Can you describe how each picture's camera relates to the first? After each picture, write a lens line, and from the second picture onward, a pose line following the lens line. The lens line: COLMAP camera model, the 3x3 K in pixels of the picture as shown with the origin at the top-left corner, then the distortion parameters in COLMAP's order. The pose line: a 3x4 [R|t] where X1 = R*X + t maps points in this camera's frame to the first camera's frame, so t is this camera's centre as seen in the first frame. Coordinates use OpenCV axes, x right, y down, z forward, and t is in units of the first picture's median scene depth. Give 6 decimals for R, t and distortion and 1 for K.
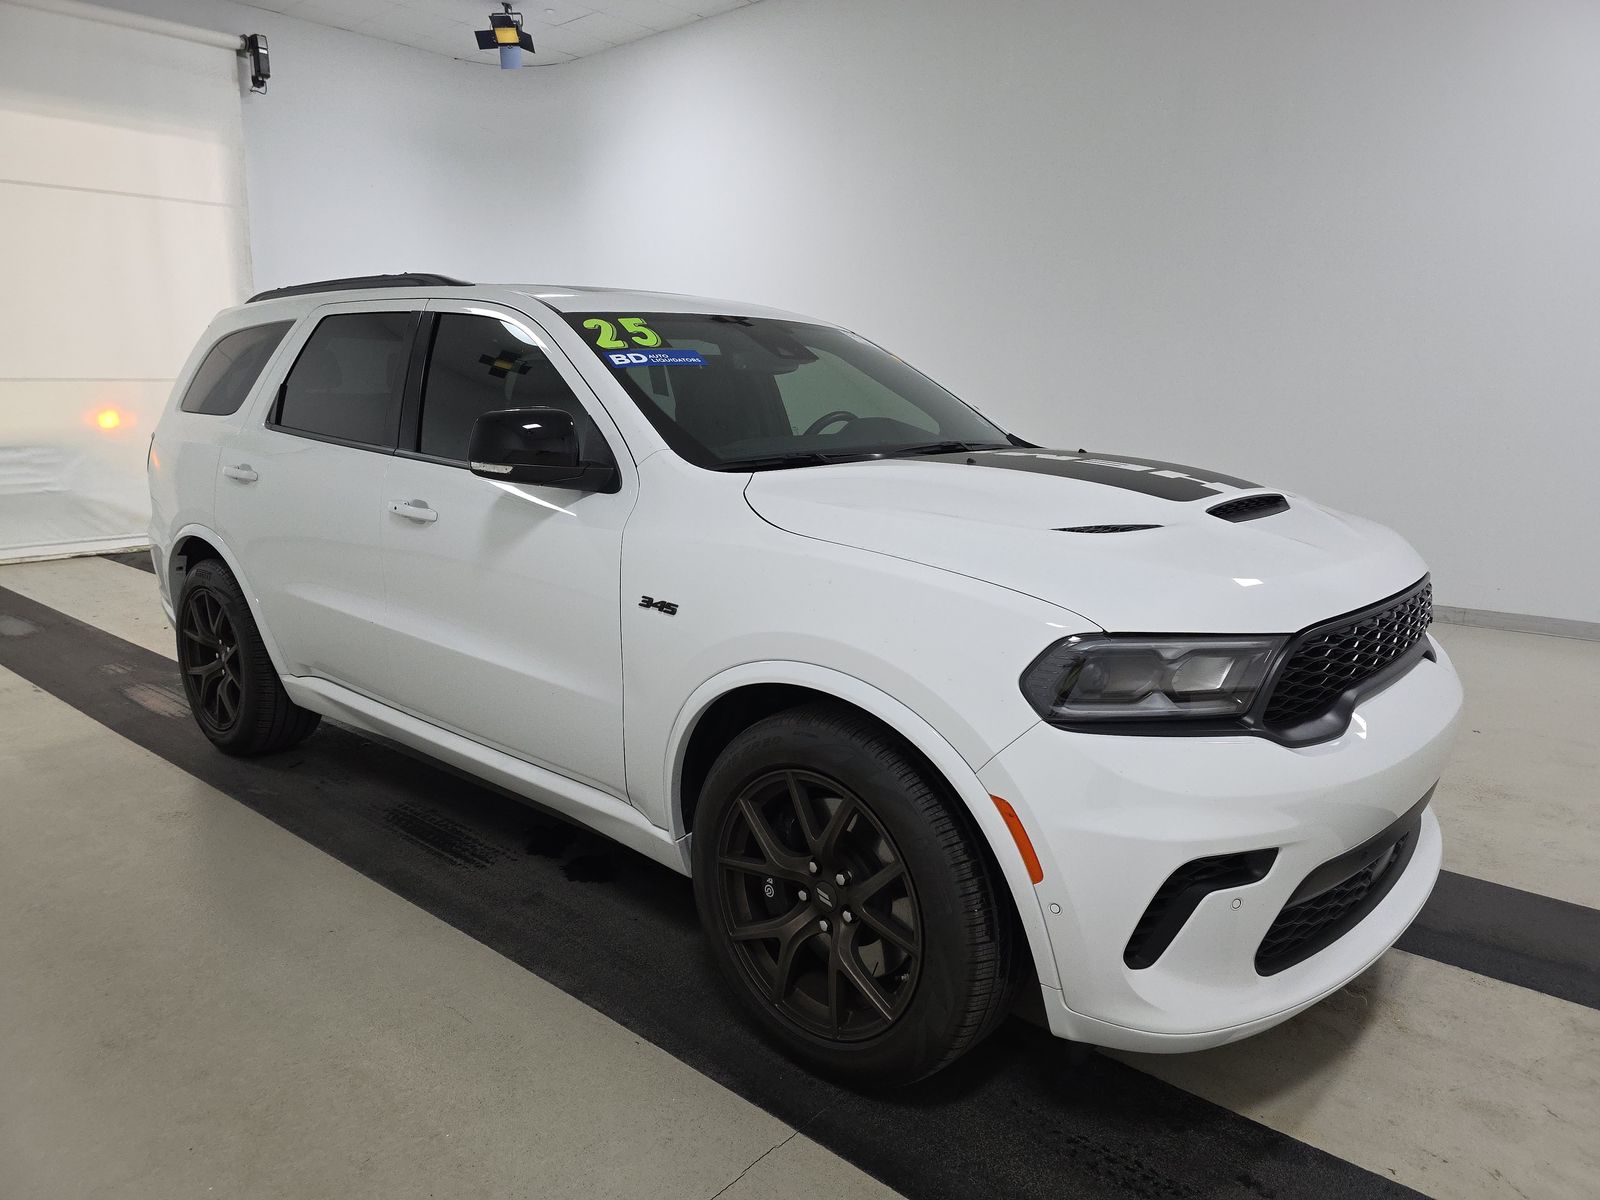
lens RADIAL K [[1075.6, 0, 798.9], [0, 1075.6, 597.5], [0, 0, 1]] dist [-0.002982, -0.000006]
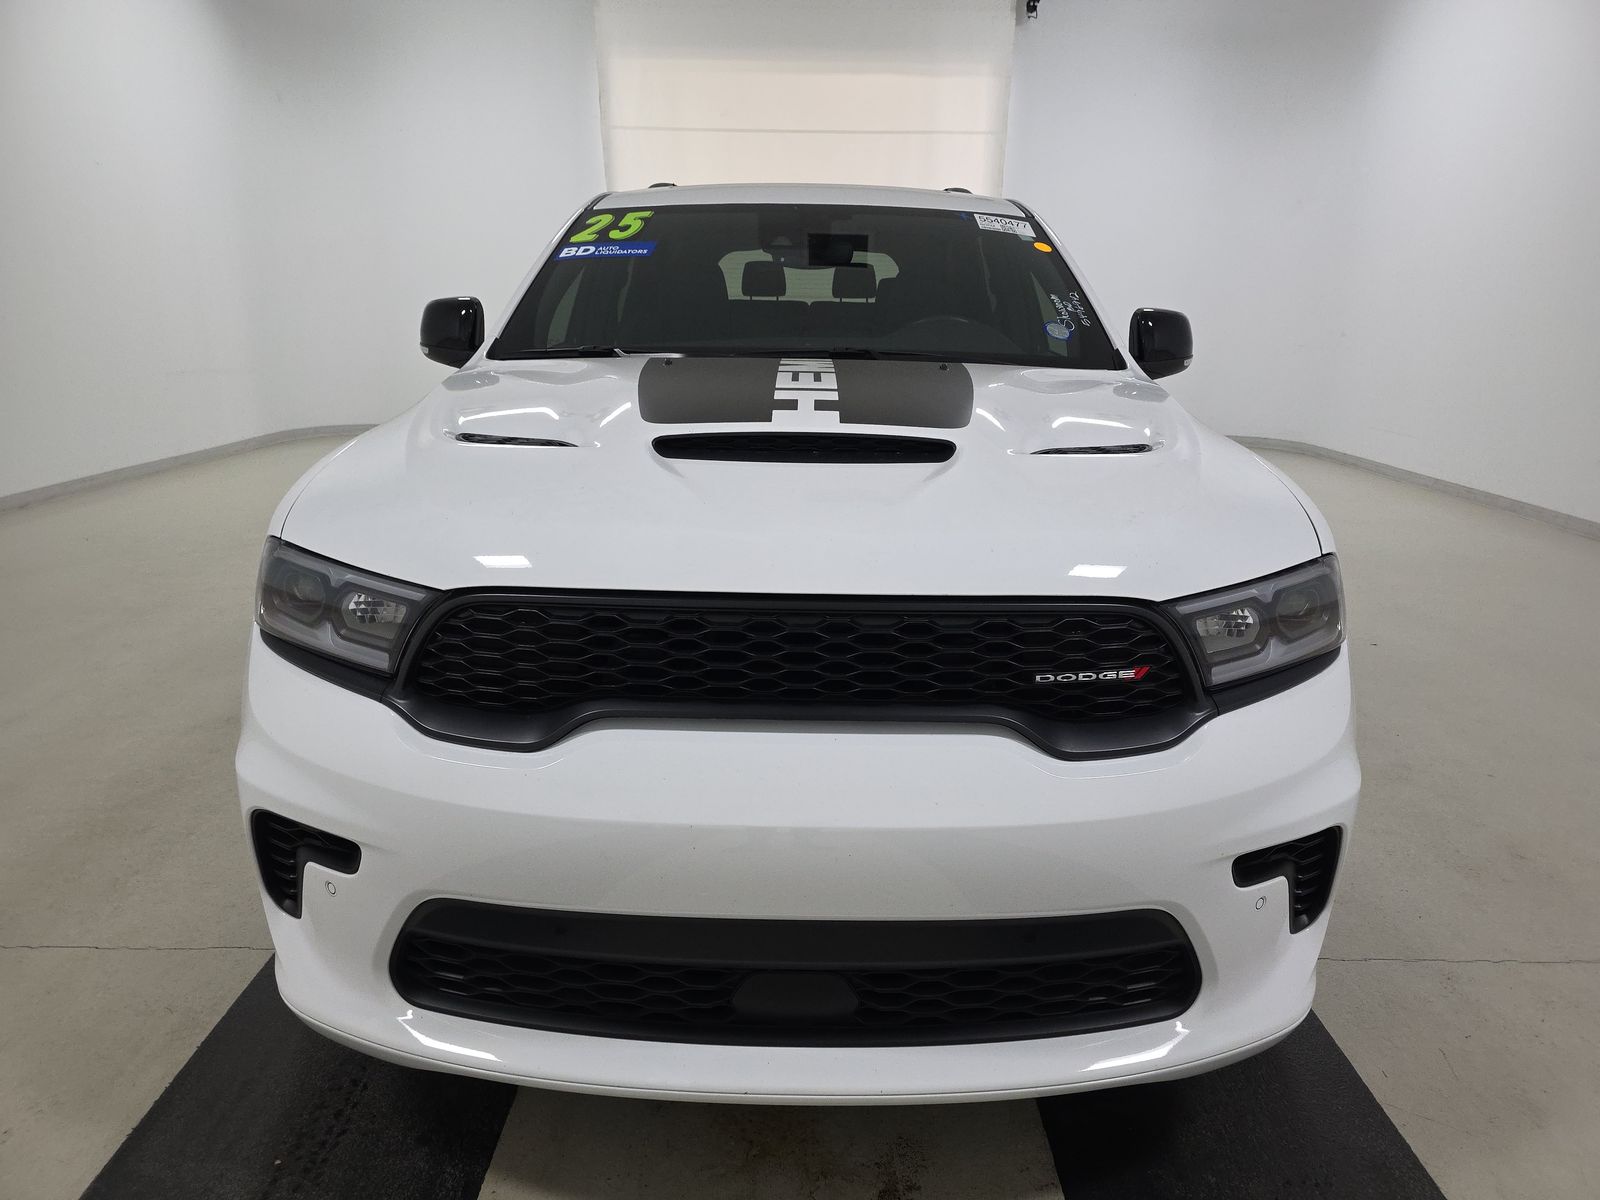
lens RADIAL K [[1075.6, 0, 799.2], [0, 1075.6, 603.1], [0, 0, 1]] dist [-0.002982, -0.000006]
pose [[0.669911, 0.197532, -0.715682, 0.212200], [-0.146548, 0.980173, 0.133358, -0.015676], [0.727835, 0.015544, 0.685577, 0.123095]]
